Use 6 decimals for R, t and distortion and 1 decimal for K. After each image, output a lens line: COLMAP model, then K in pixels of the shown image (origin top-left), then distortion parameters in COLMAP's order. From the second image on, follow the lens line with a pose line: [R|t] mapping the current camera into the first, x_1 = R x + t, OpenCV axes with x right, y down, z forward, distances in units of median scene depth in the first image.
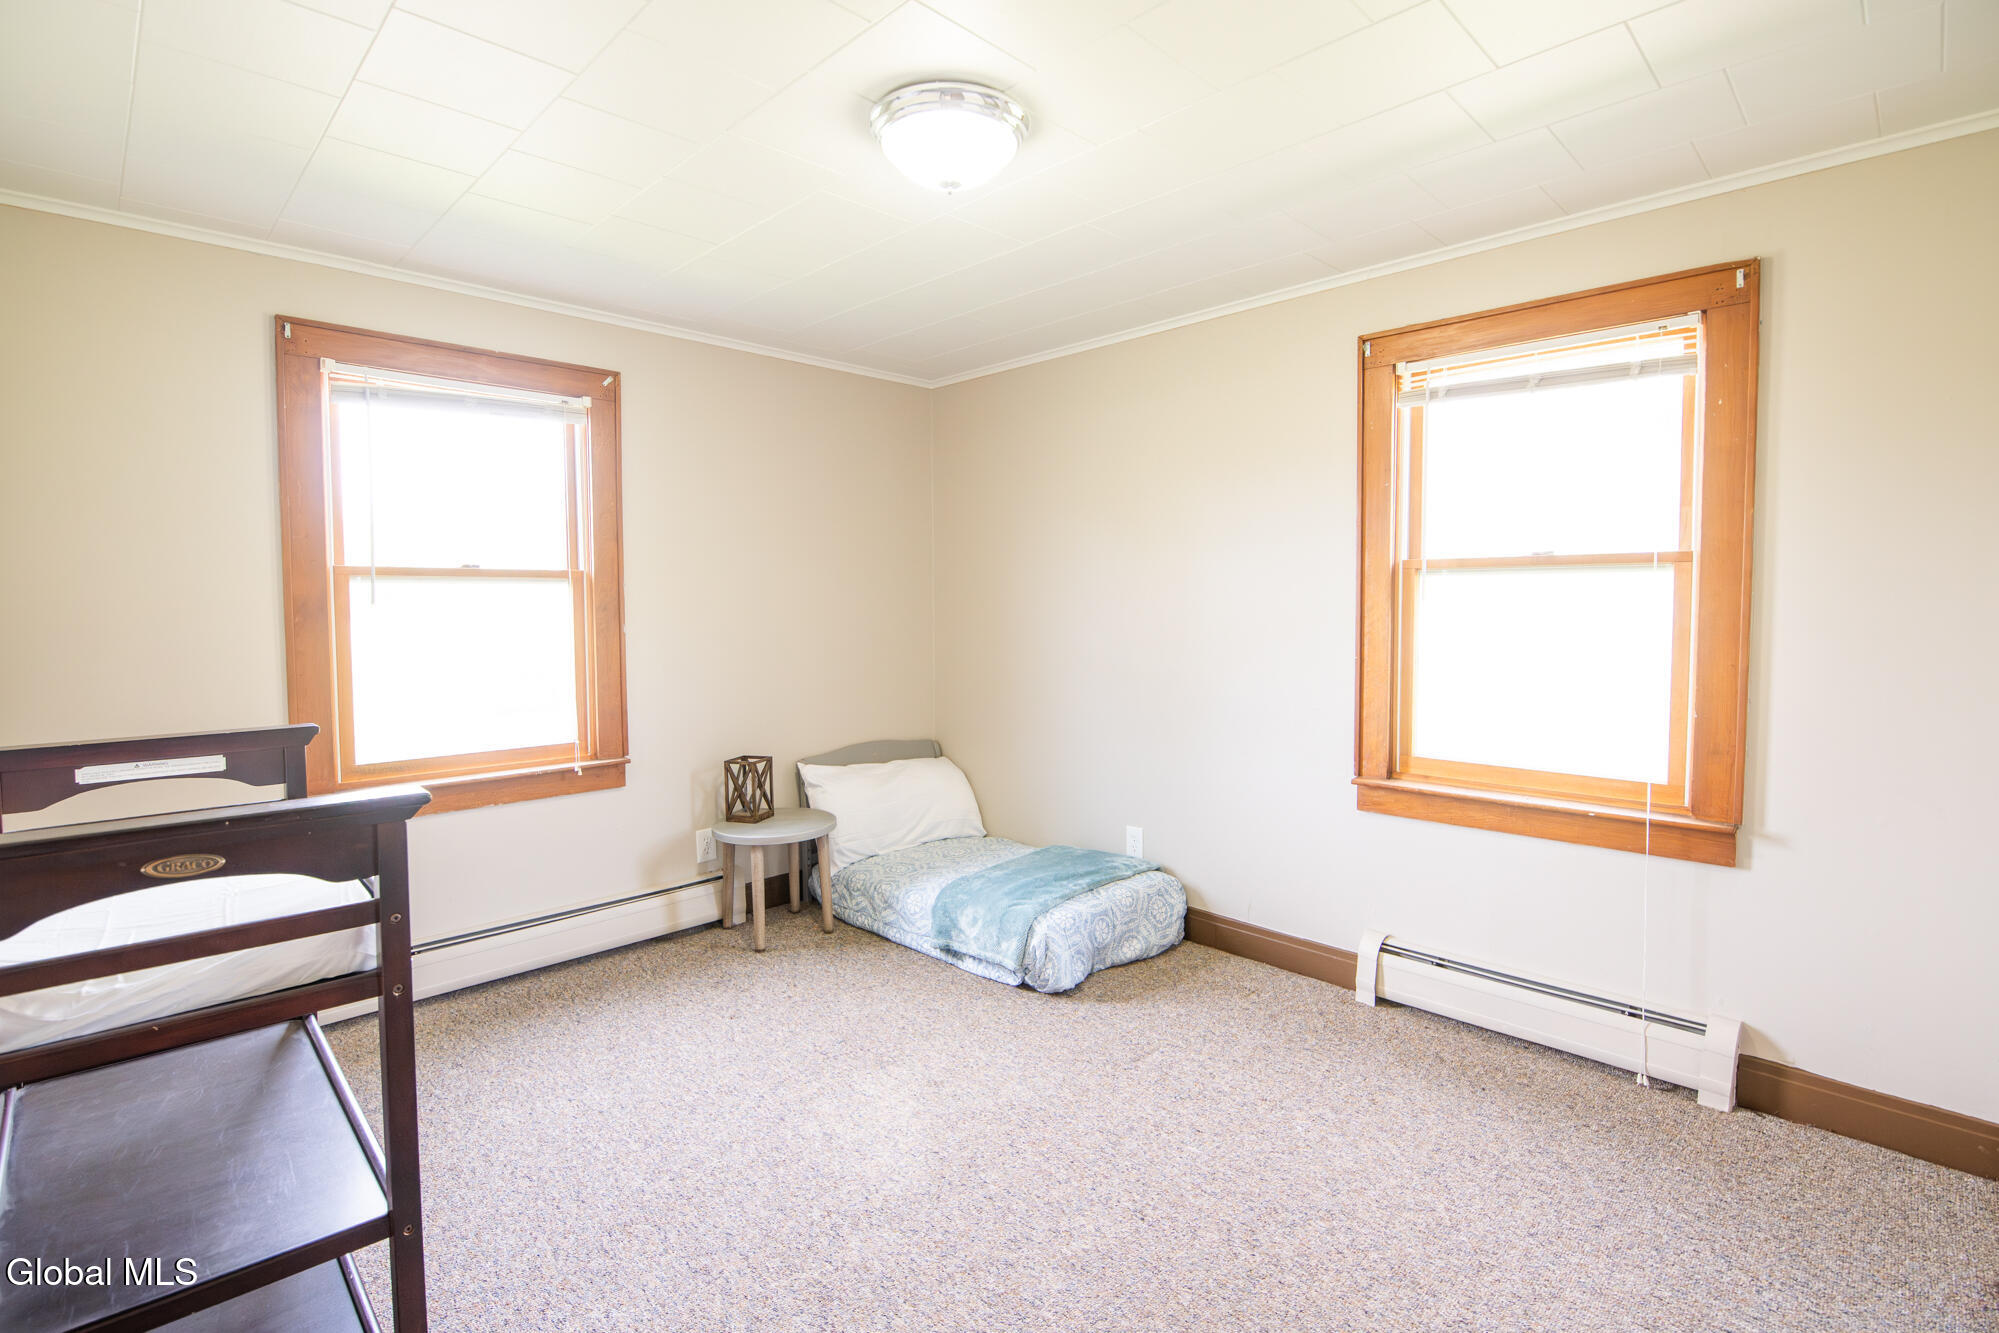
lens RADIAL K [[938.4, 0, 1005.8], [0, 938.4, 648.5], [0, 0, 1]] dist [-0.001307, -0.000419]
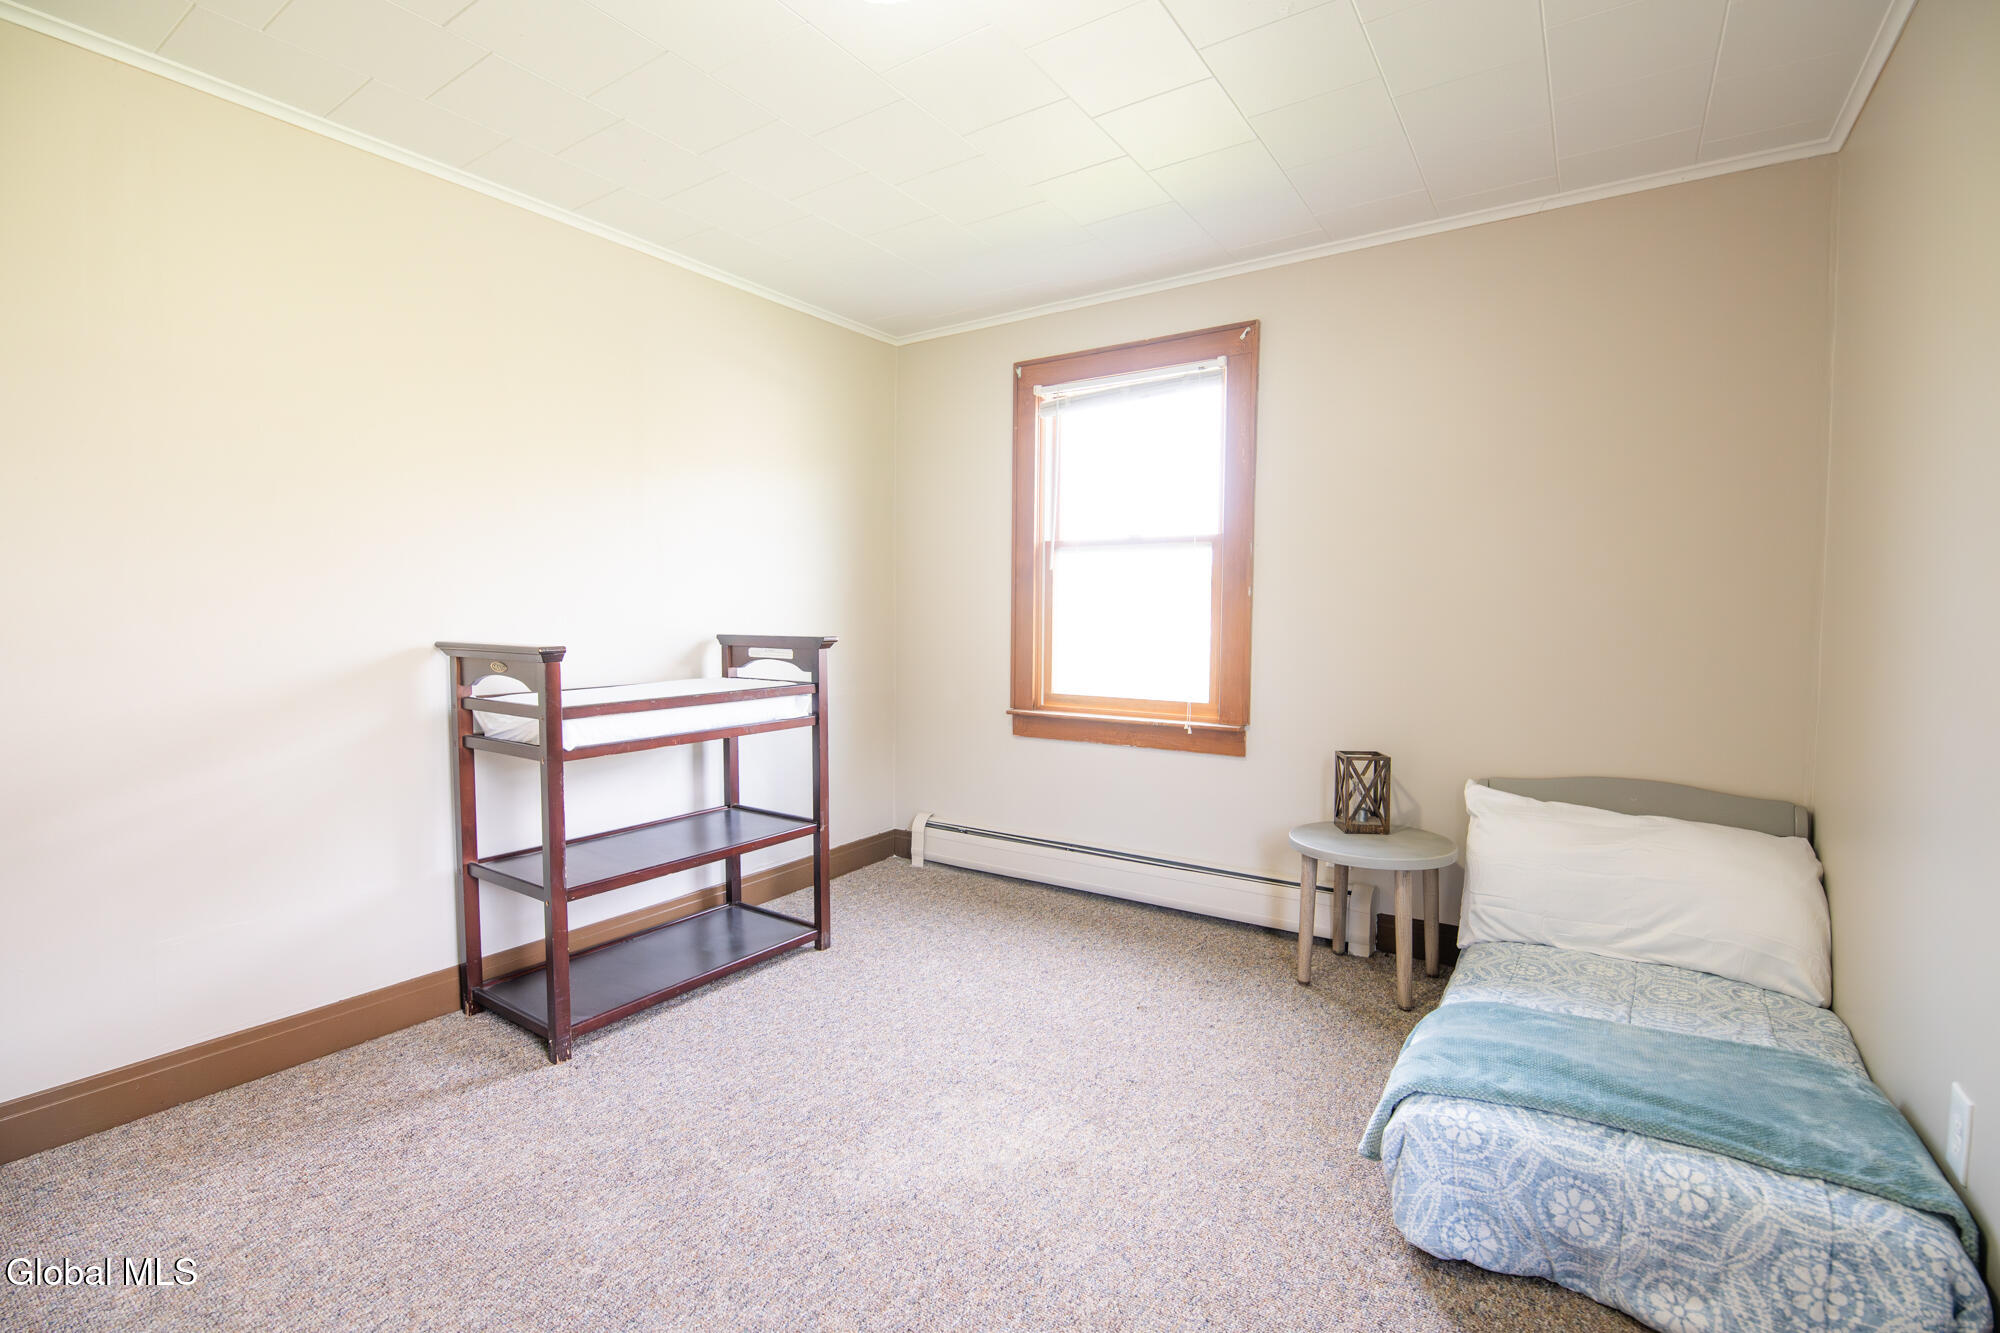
lens RADIAL K [[882.9, 0, 1000.0], [0, 882.9, 666.5], [0, 0, 1]] dist [-0.019440, -0.000844]
pose [[0.197164, 0.063133, -0.978336, 0.444470], [-0.057615, 0.996946, 0.052723, 0.023120], [0.978676, 0.045971, 0.200199, 0.610100]]
